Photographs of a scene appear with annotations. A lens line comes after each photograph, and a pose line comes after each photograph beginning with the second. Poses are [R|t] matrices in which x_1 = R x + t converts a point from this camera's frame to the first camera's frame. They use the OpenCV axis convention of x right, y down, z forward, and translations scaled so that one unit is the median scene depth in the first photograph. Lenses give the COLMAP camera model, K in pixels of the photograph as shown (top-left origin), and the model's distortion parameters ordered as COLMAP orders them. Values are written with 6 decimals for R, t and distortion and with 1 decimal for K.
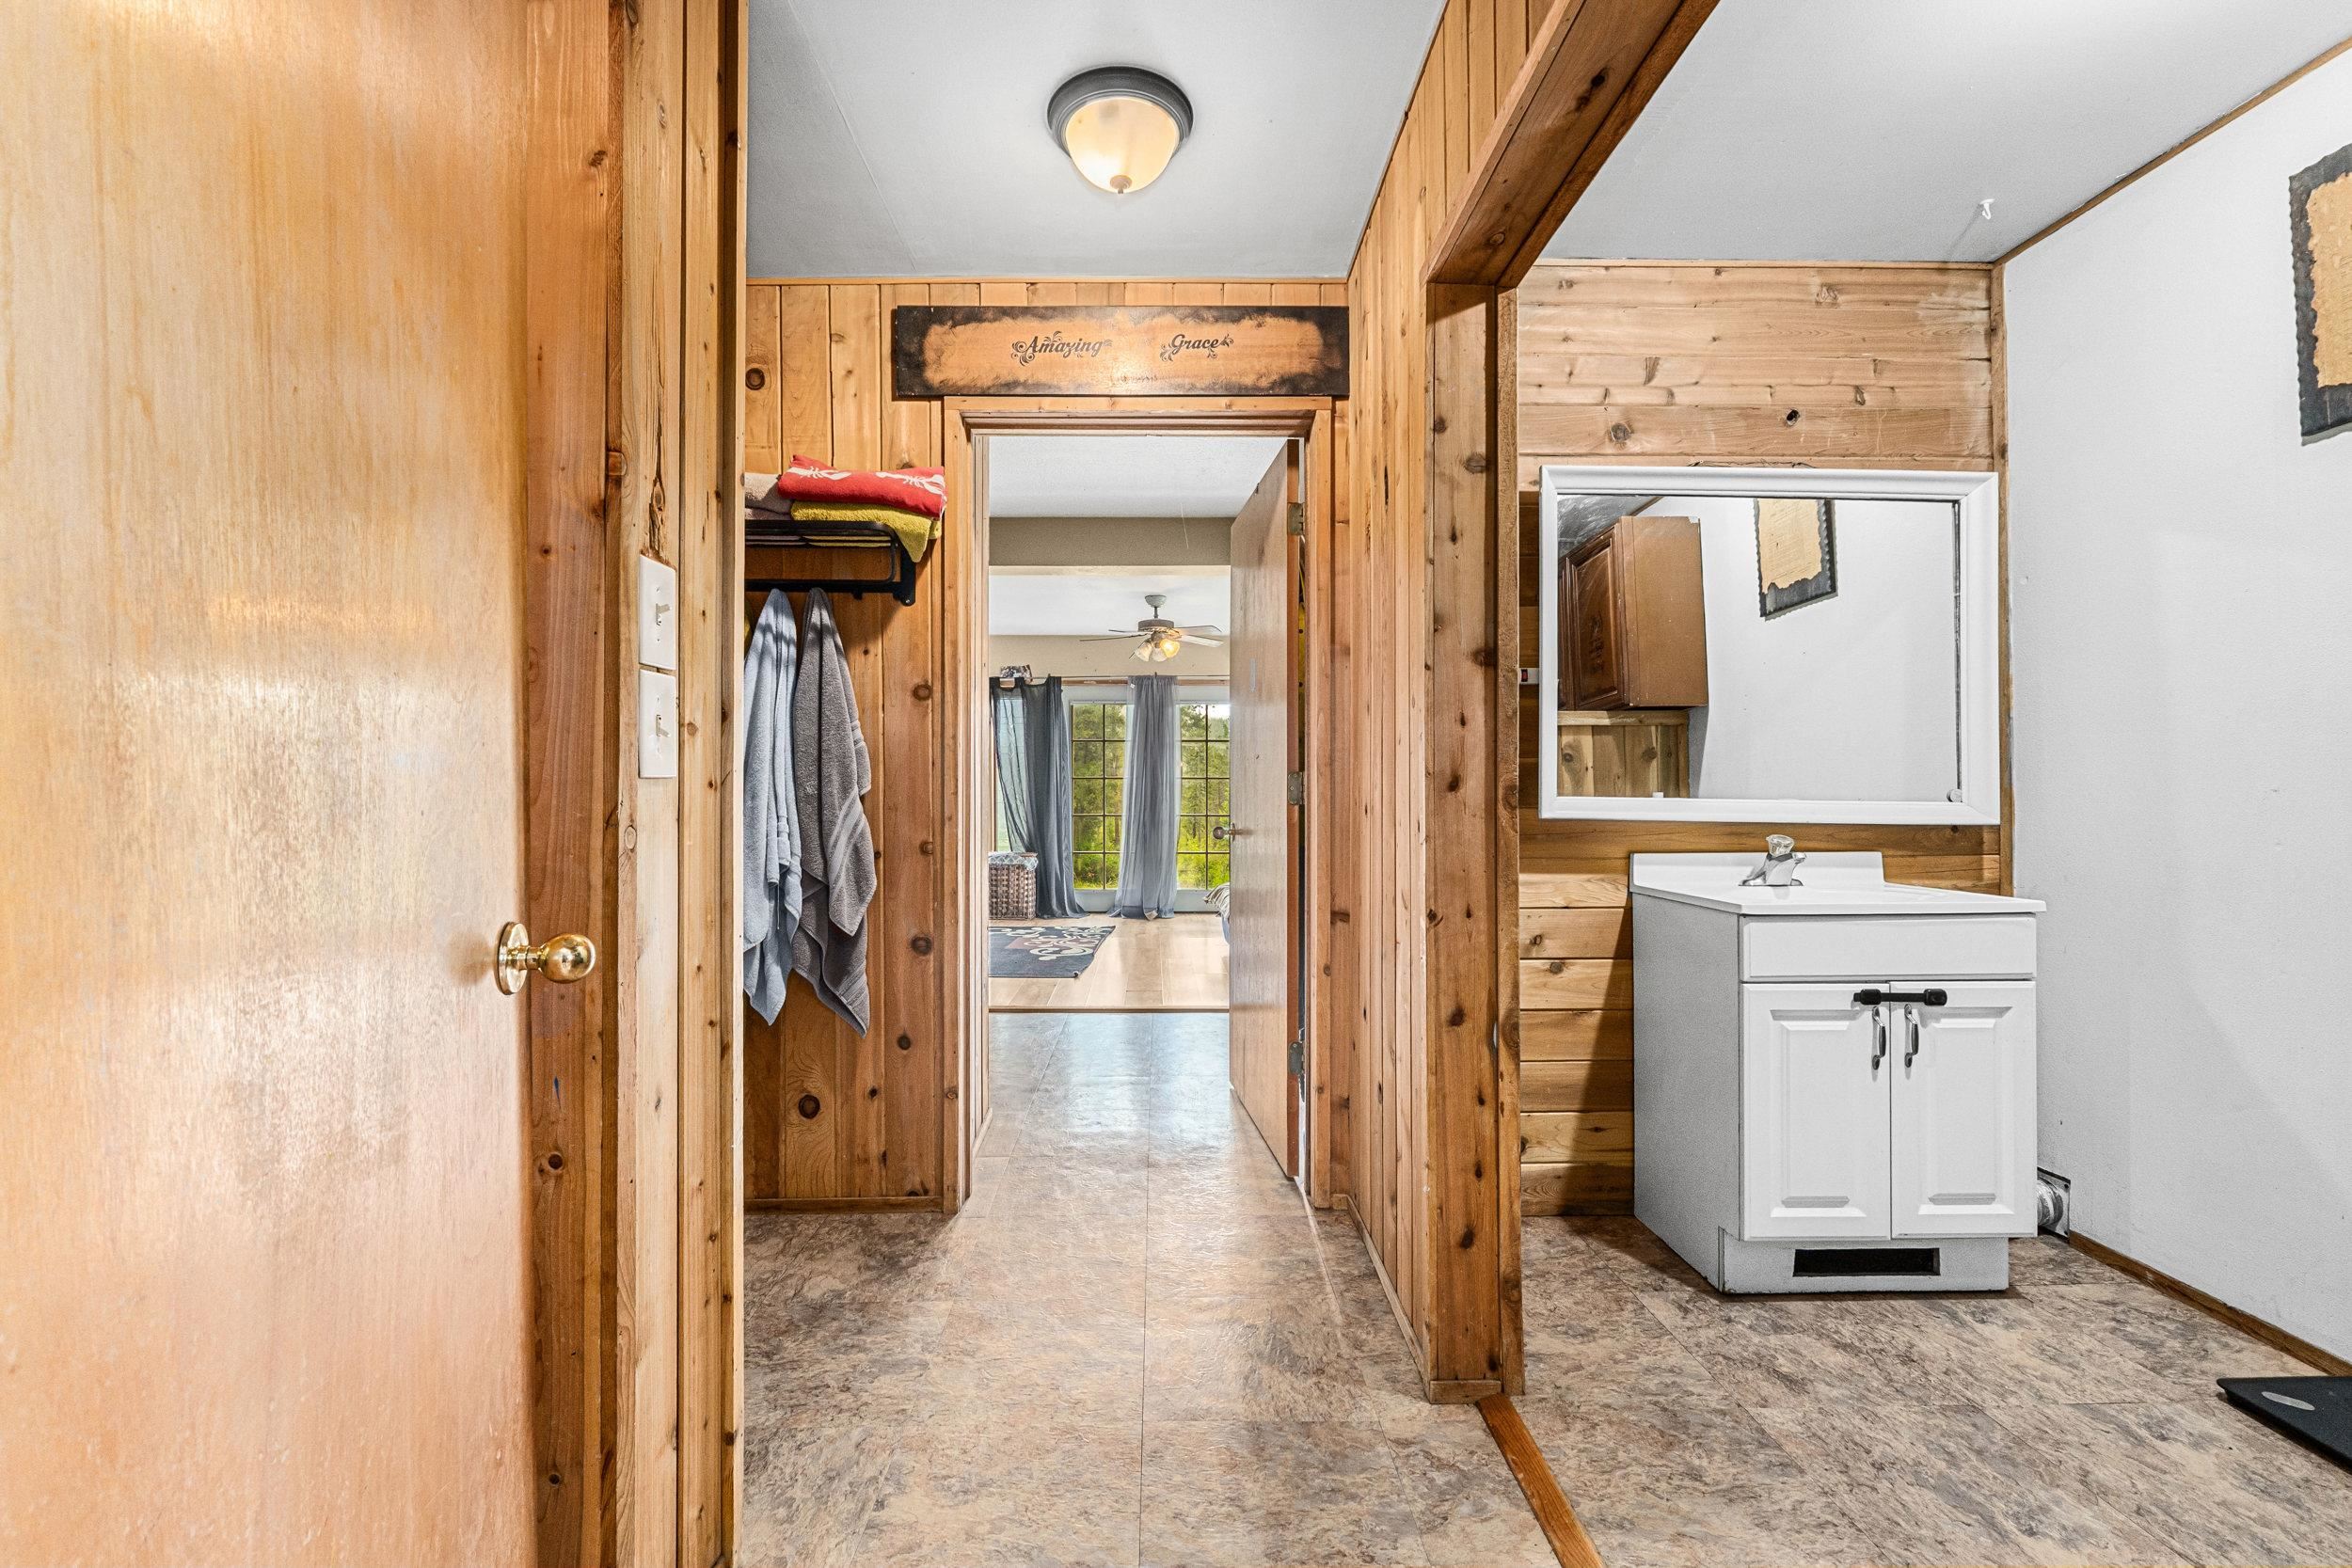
lens RADIAL K [[997.7, 0, 1174.0], [0, 997.7, 784.3], [0, 0, 1]] dist [-0.009249, -0.000749]
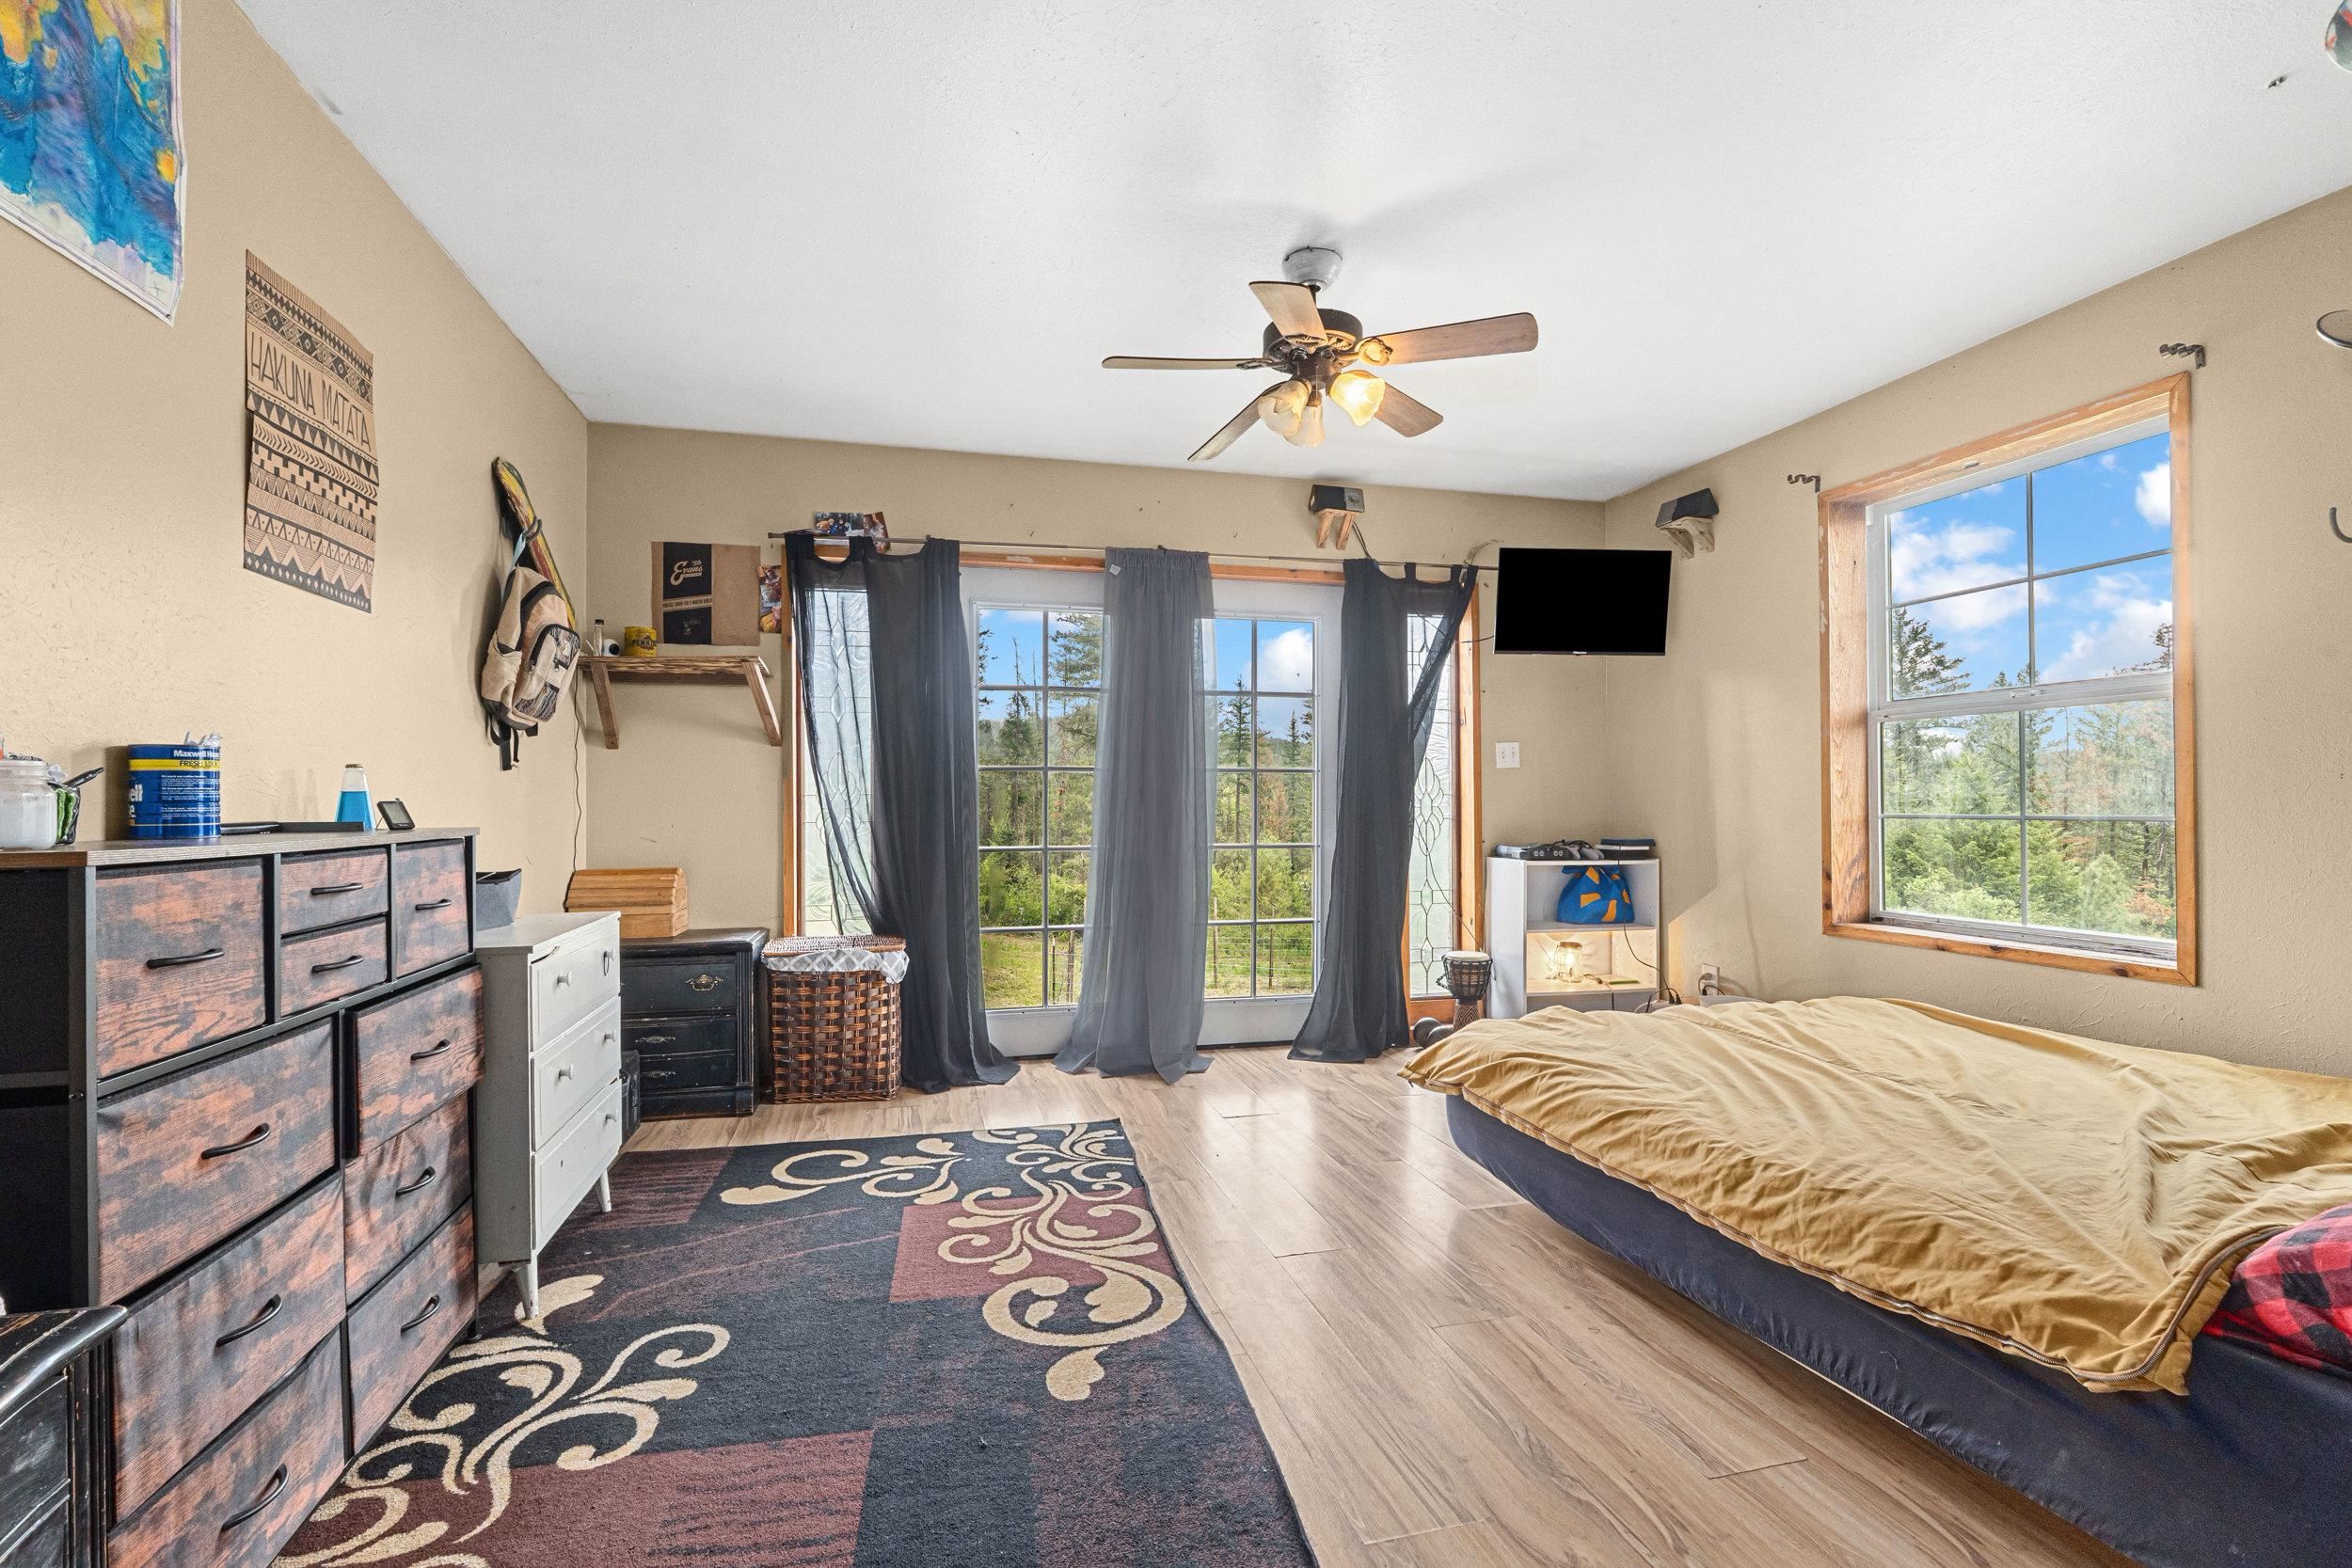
lens RADIAL K [[997.7, 0, 1166.8], [0, 997.7, 793.5], [0, 0, 1]] dist [-0.009249, -0.000749]
pose [[0.974141, -0.003621, 0.225912, -0.035119], [0.002736, 0.999987, 0.004231, 0.000966], [-0.225925, -0.003503, 0.974138, 0.154759]]
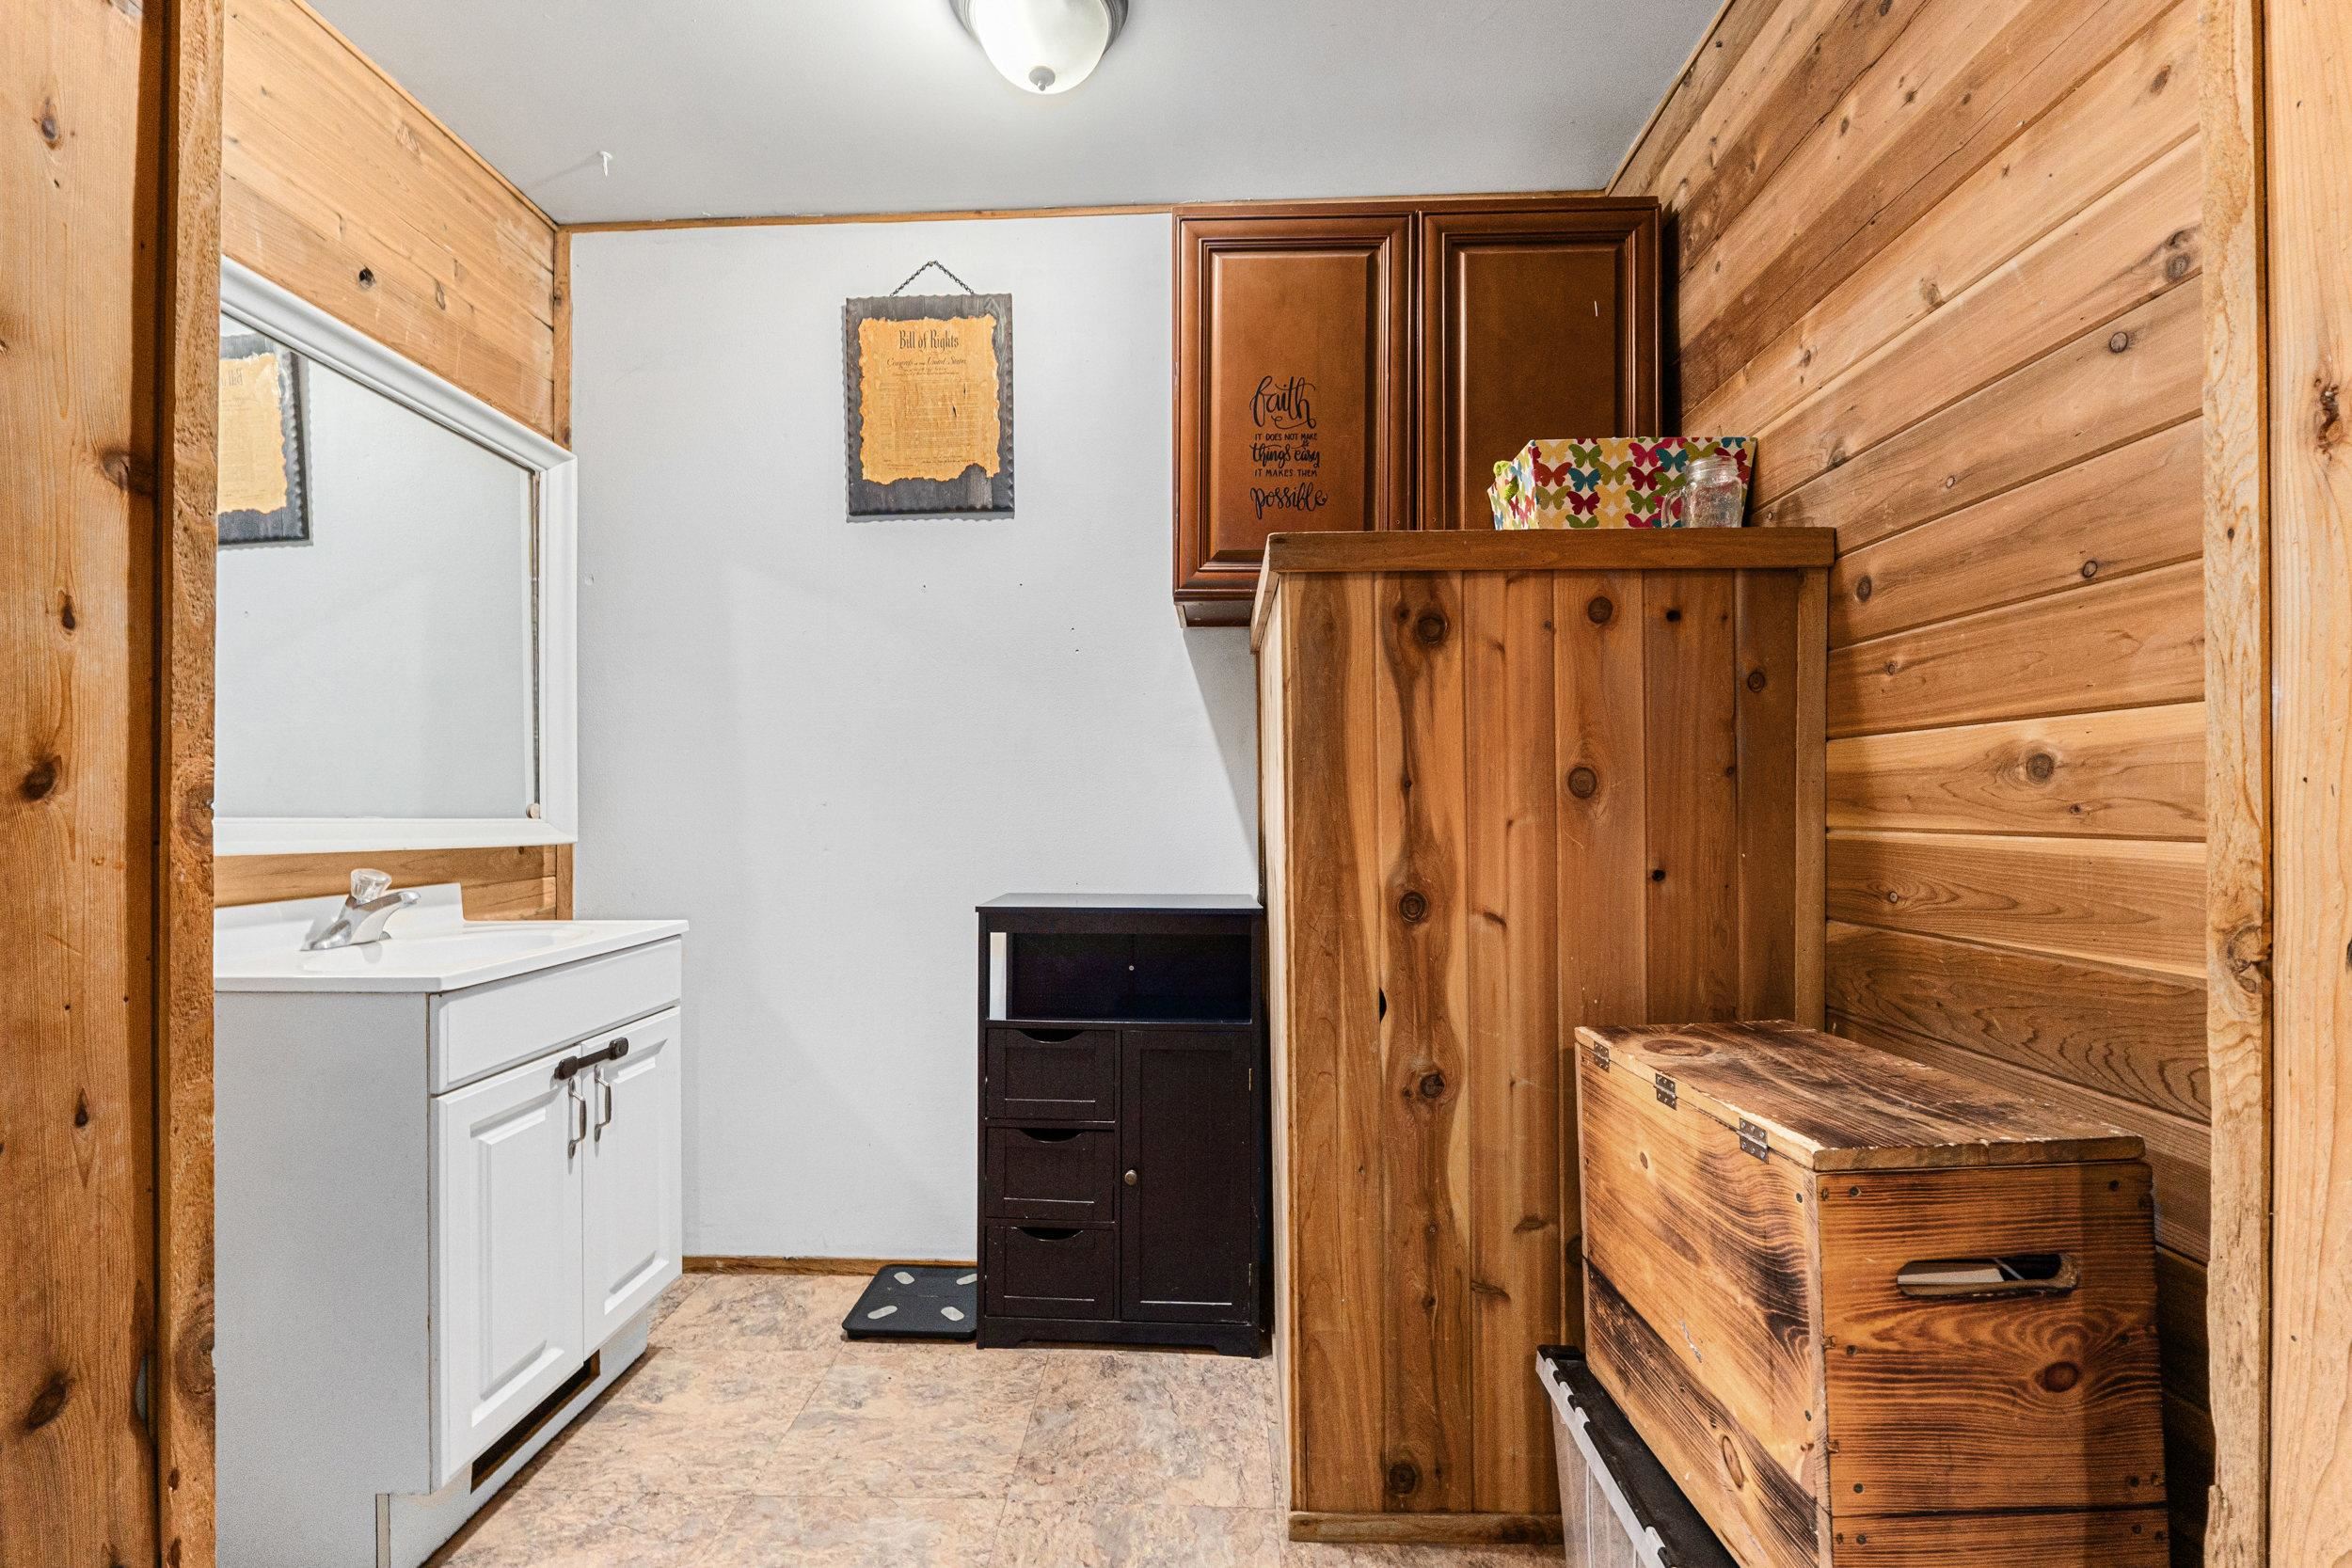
lens RADIAL K [[997.7, 0, 1170.5], [0, 997.7, 797.2], [0, 0, 1]] dist [-0.009249, -0.000749]
pose [[0.057788, 0.010172, 0.998277, -0.054258], [-0.002816, 0.999946, -0.010026, 0.007451], [-0.998325, -0.002231, 0.057813, 0.479001]]
